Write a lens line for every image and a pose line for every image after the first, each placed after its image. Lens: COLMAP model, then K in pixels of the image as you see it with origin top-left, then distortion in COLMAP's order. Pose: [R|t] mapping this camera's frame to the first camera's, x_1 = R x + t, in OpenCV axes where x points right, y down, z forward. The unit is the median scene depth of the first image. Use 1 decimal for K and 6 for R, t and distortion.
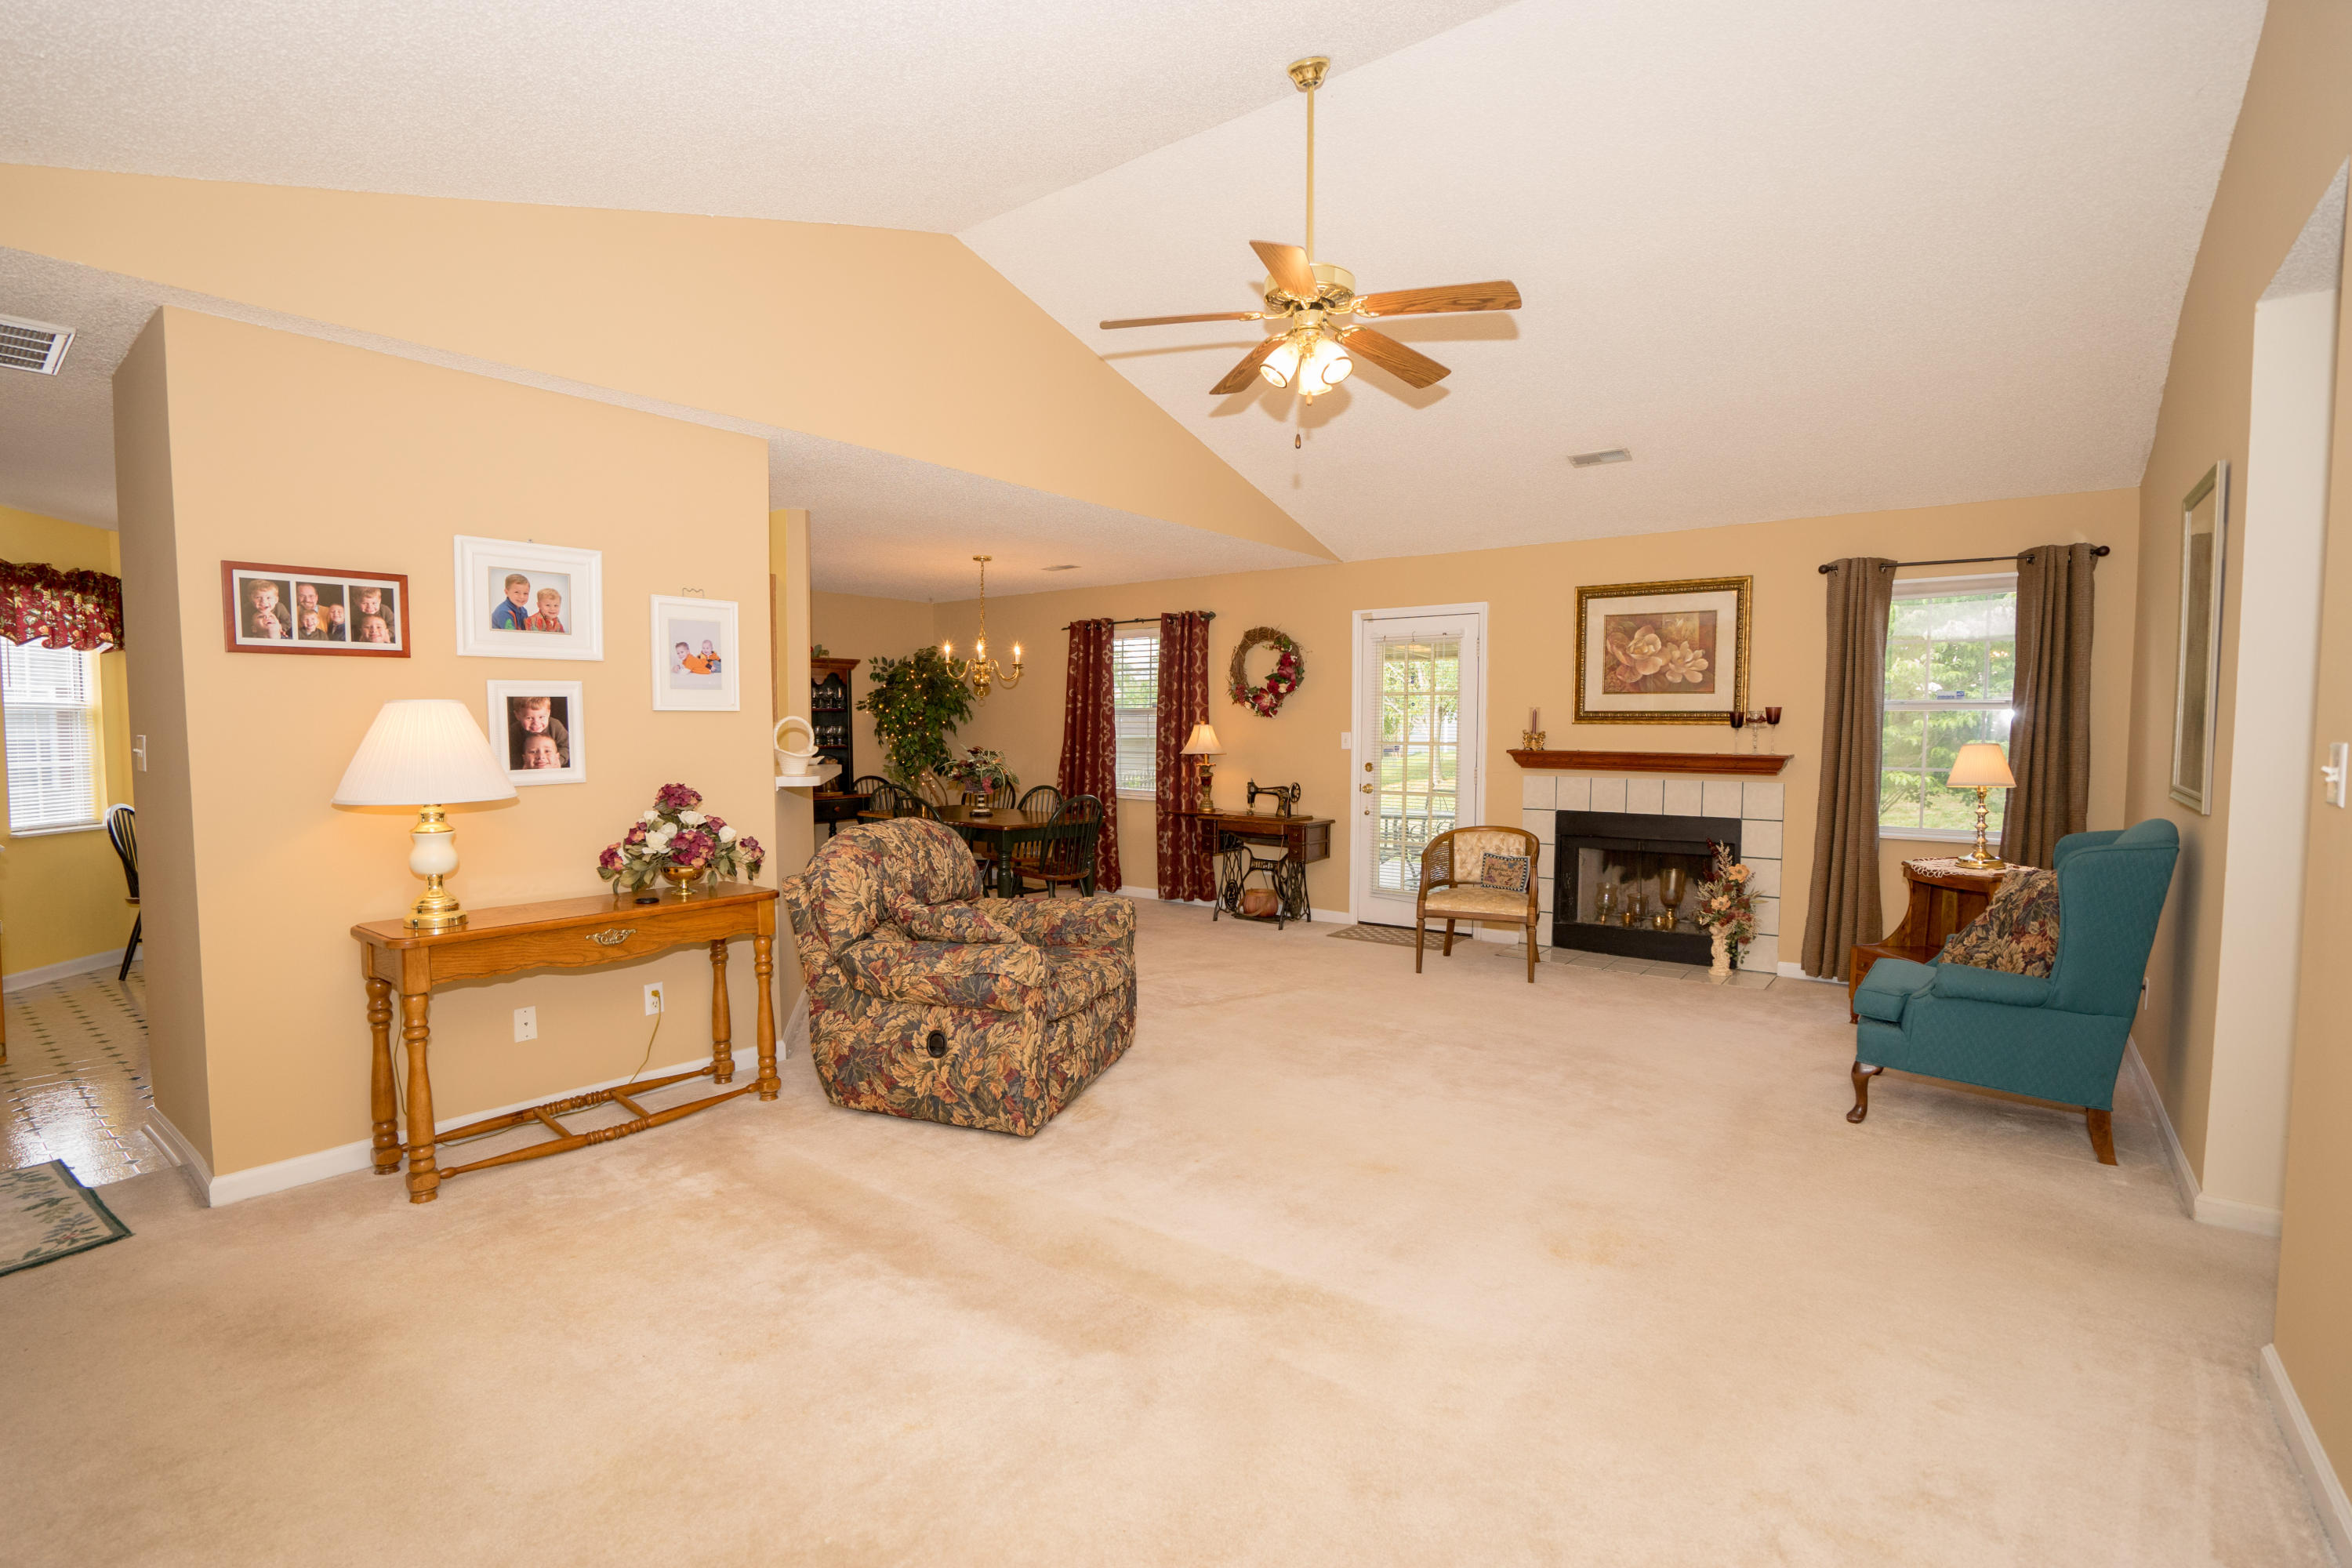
lens RADIAL K [[1079.4, 0, 1178.4], [0, 1079.4, 788.5], [0, 0, 1]] dist [-0.064654, 0.023717]
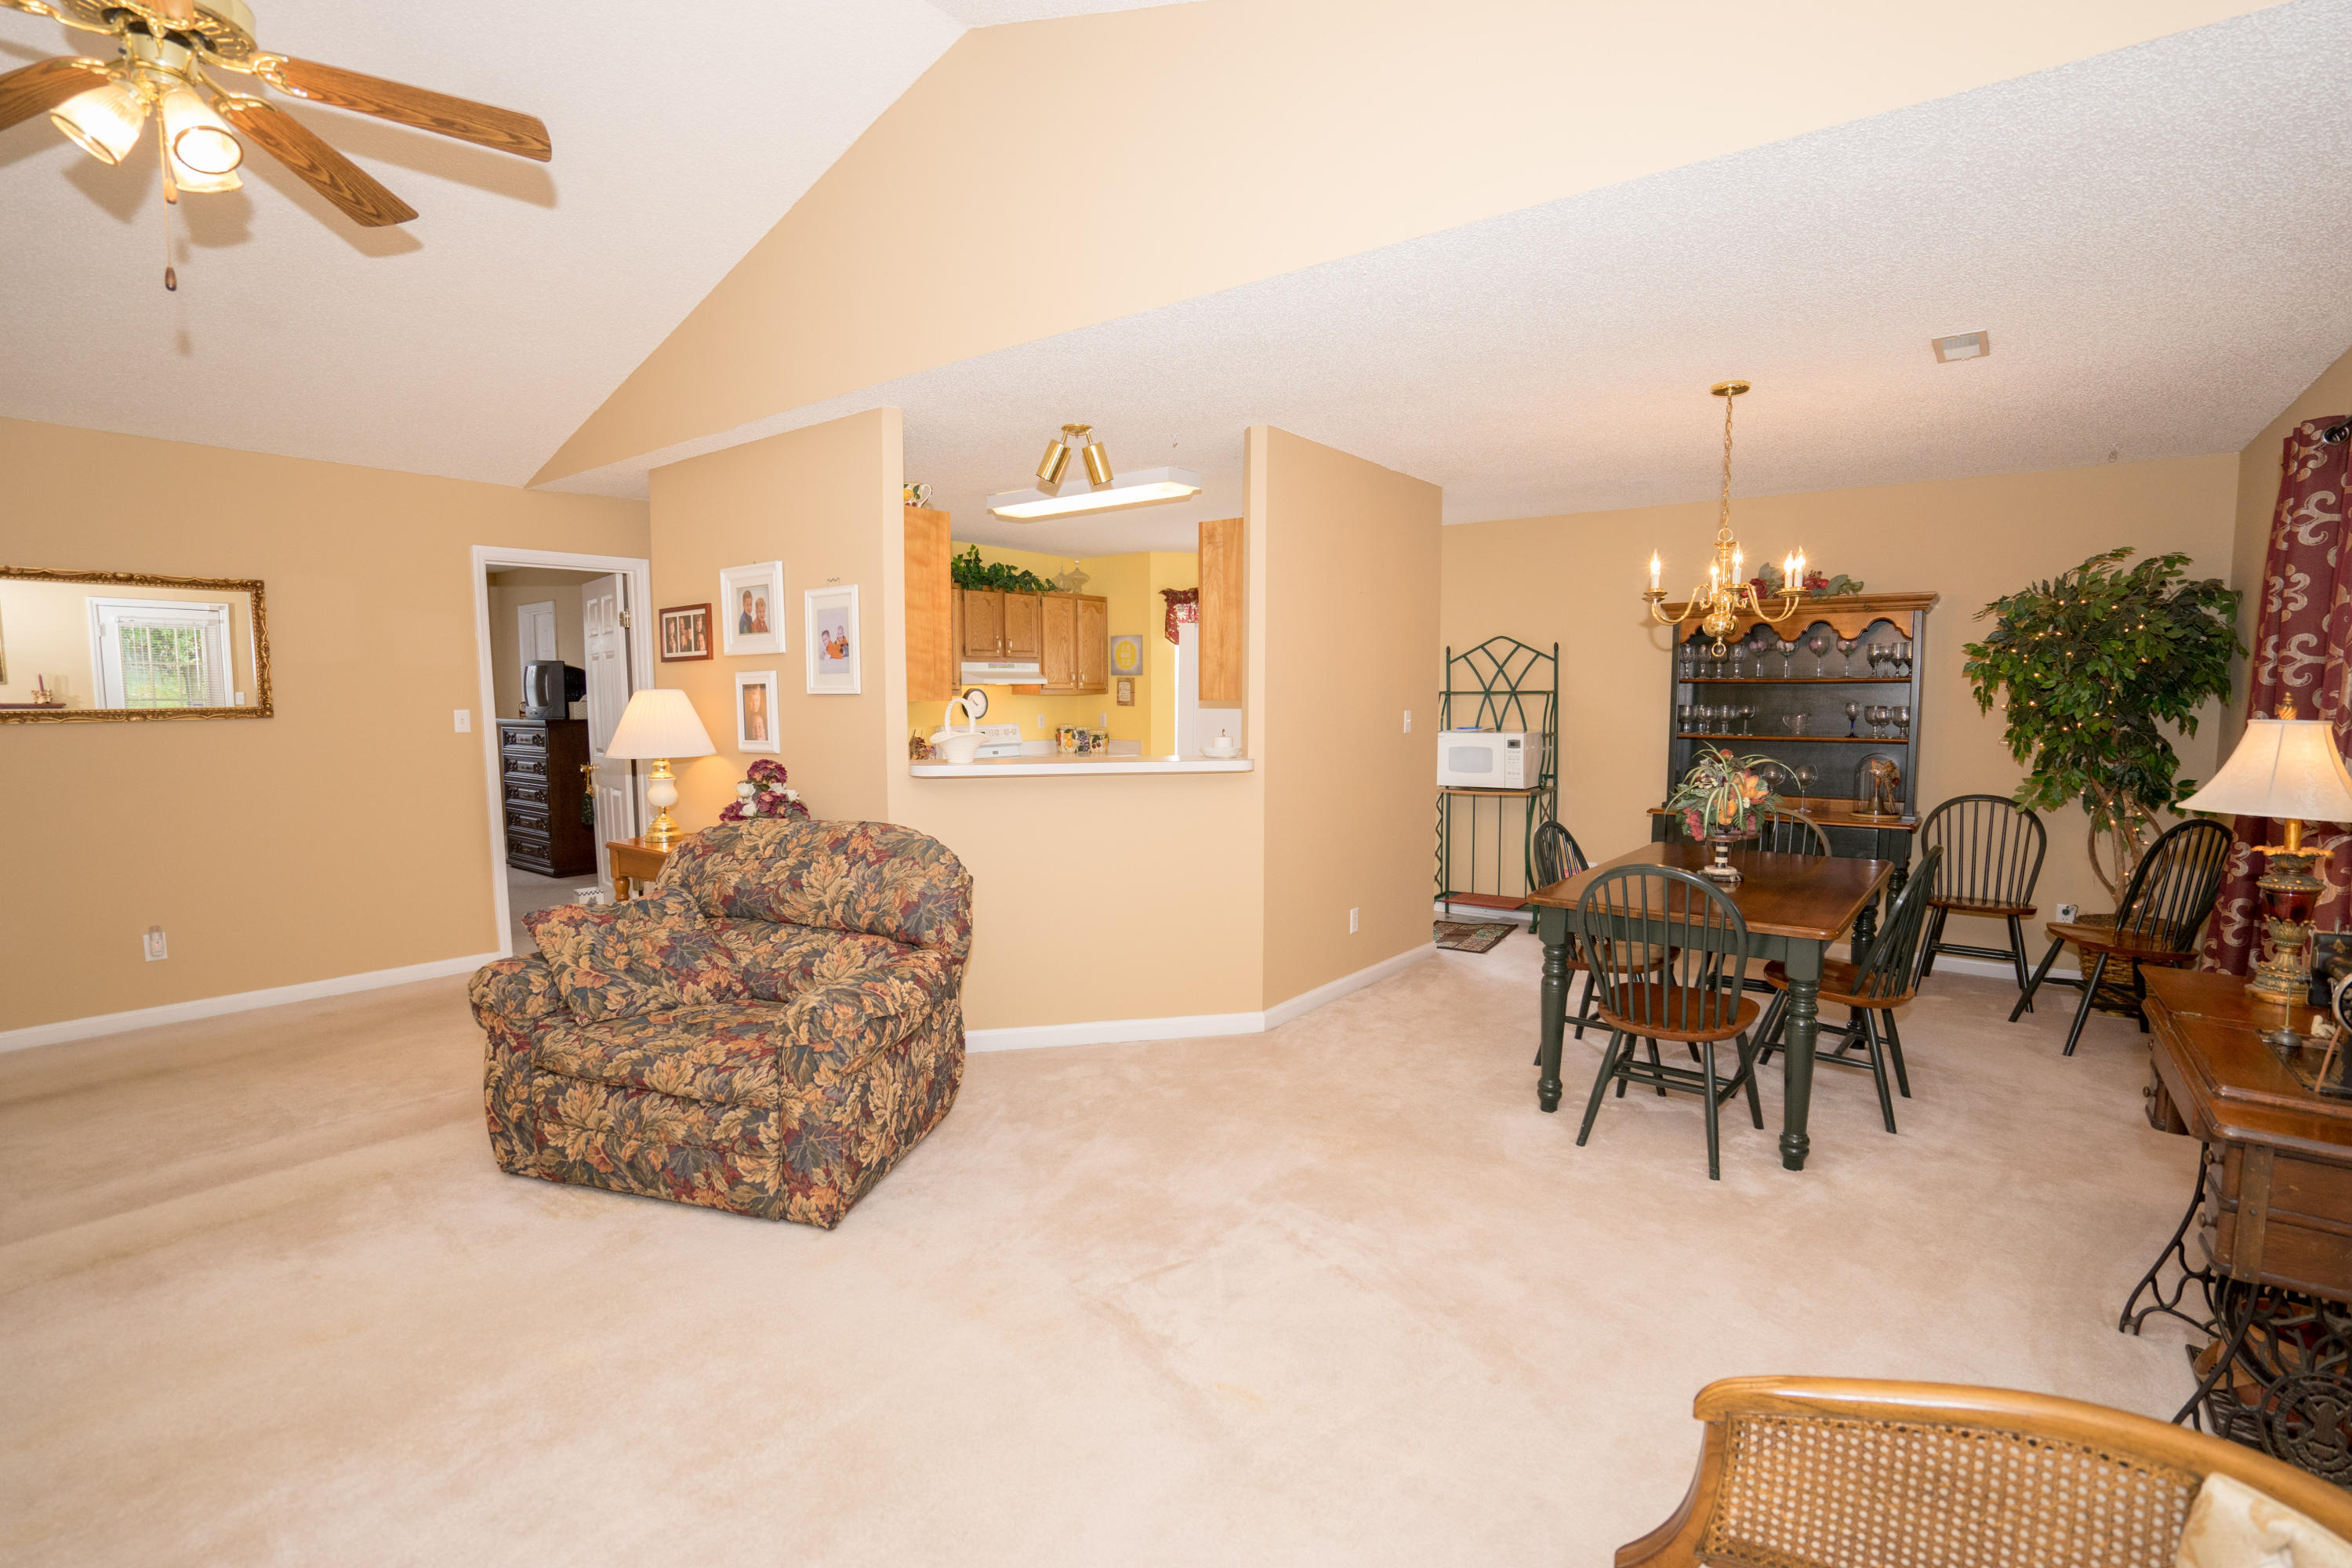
lens RADIAL K [[1079.4, 0, 1178.4], [0, 1079.4, 788.5], [0, 0, 1]] dist [-0.064654, 0.023717]
pose [[0.002327, 0.087251, -0.996184, 0.406757], [-0.058551, 0.994489, 0.086966, -0.060470], [0.998282, 0.058126, 0.007423, 0.876603]]
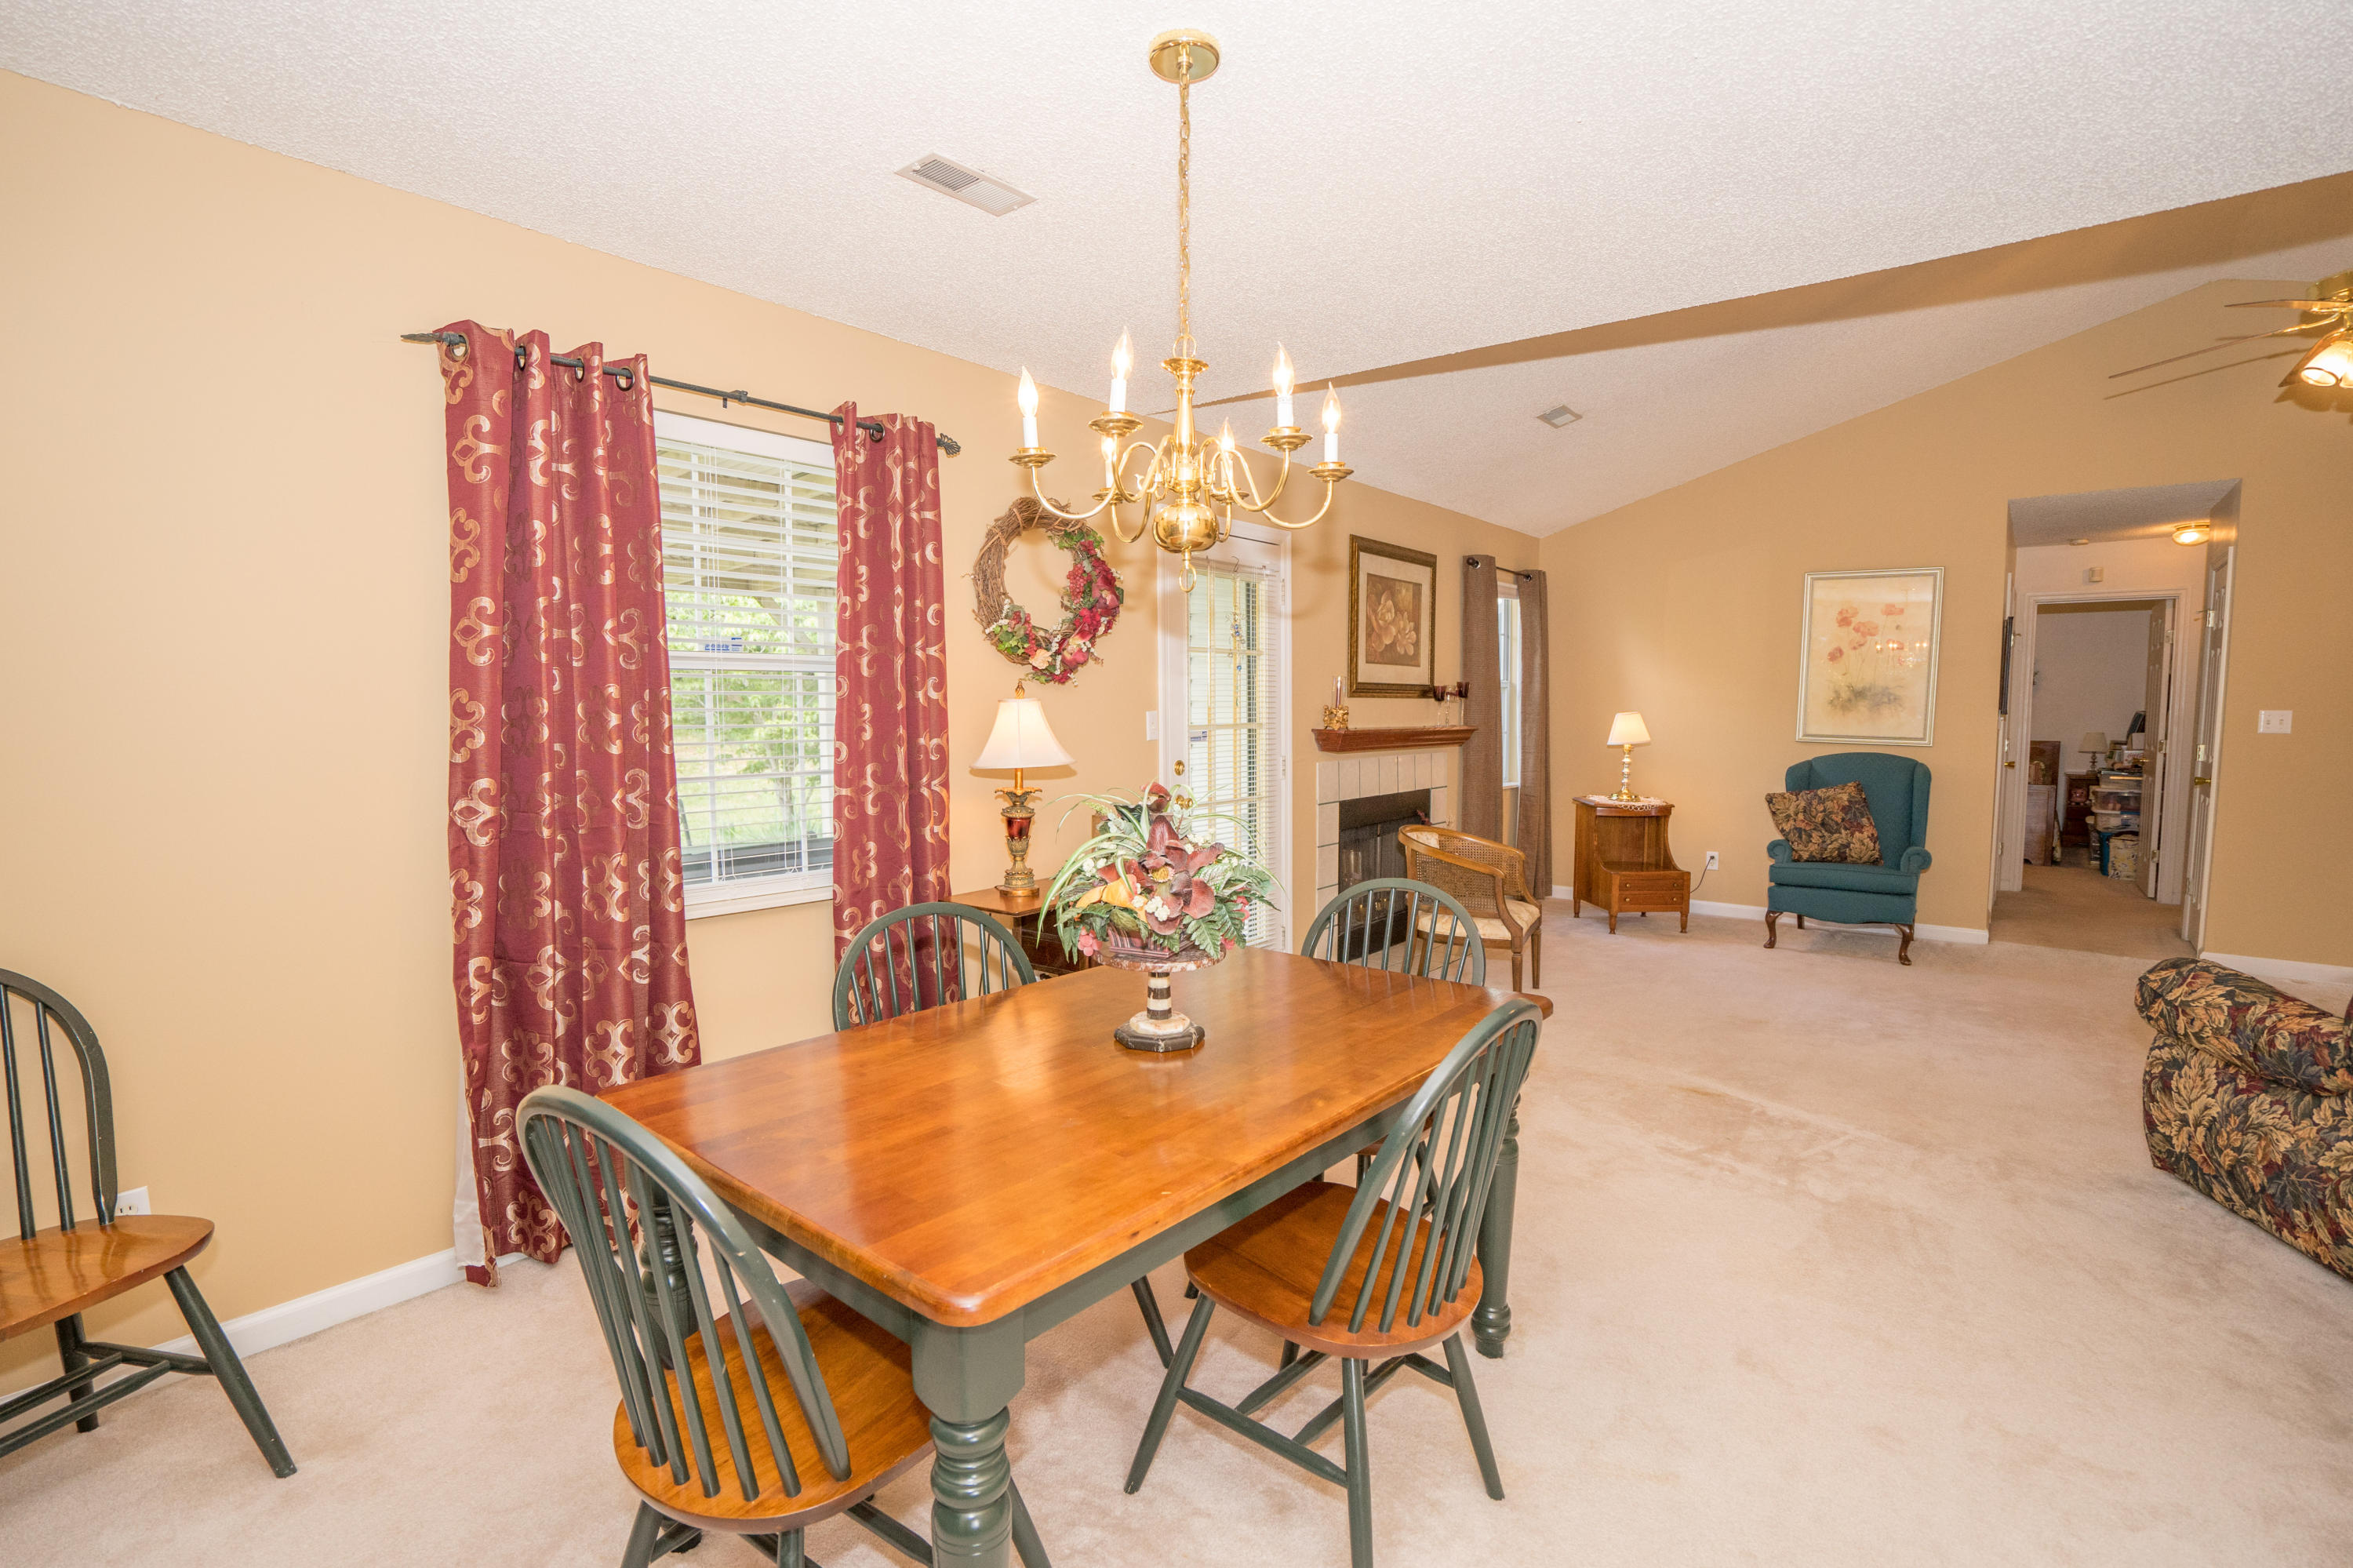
lens RADIAL K [[1107.5, 0, 1164.3], [0, 1107.5, 791.5], [0, 0, 1]] dist [-0.064120, 0.021881]
pose [[0.019242, -0.078985, 0.996690, -0.540109], [0.064102, 0.994921, 0.077608, -0.067418], [-0.997758, 0.062397, 0.024207, 1.199515]]
